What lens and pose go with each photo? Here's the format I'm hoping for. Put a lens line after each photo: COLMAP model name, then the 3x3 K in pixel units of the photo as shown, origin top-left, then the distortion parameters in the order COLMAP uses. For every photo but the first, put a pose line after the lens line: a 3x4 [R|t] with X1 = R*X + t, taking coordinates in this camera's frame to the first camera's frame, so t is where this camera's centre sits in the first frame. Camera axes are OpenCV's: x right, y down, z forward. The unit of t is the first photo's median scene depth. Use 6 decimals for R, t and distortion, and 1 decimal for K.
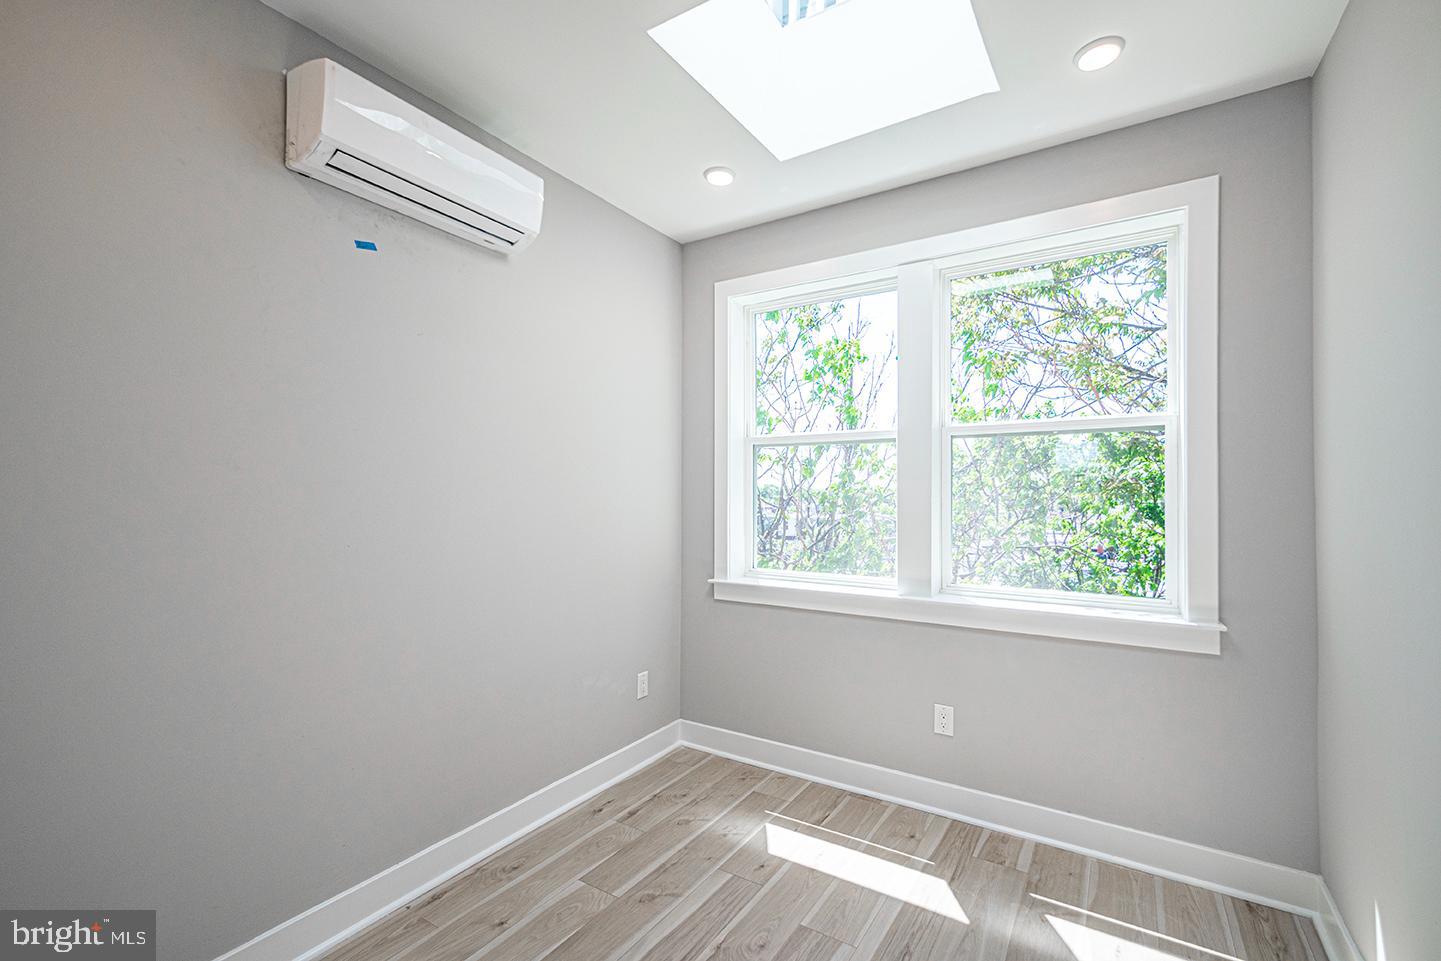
lens RADIAL K [[637.7, 0, 727.4], [0, 637.7, 499.5], [0, 0, 1]] dist [0.021930, -0.000409]
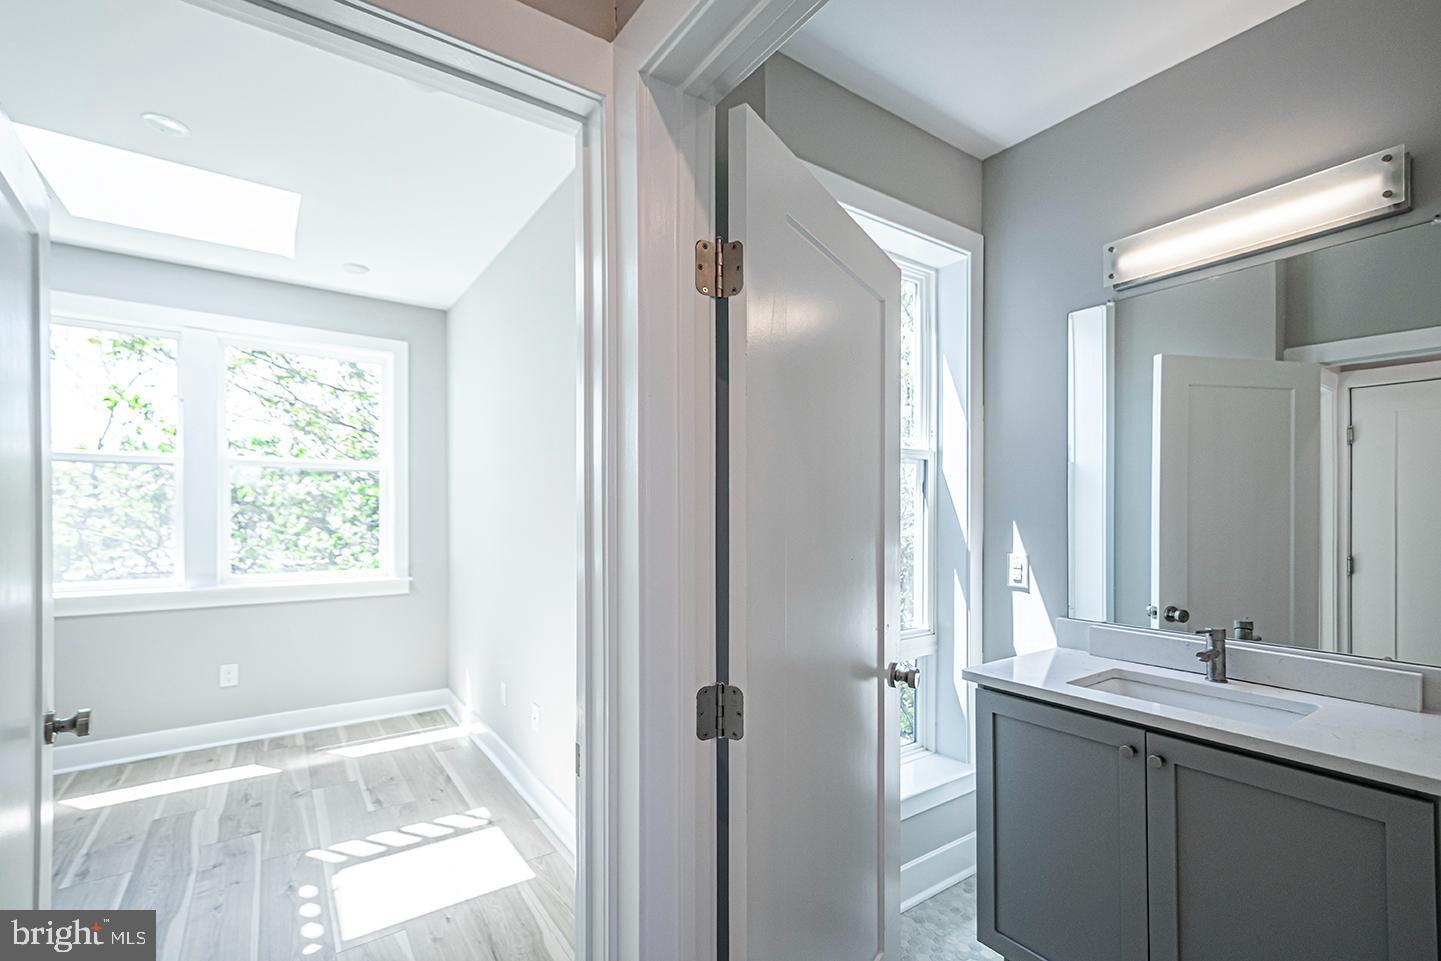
lens RADIAL K [[637.7, 0, 727.4], [0, 637.7, 499.5], [0, 0, 1]] dist [0.021930, -0.000409]
pose [[0.385914, 0.017685, 0.922365, -0.611799], [0.003397, 0.999782, -0.020591, 0.005538], [-0.922529, 0.011079, 0.385769, -0.587400]]
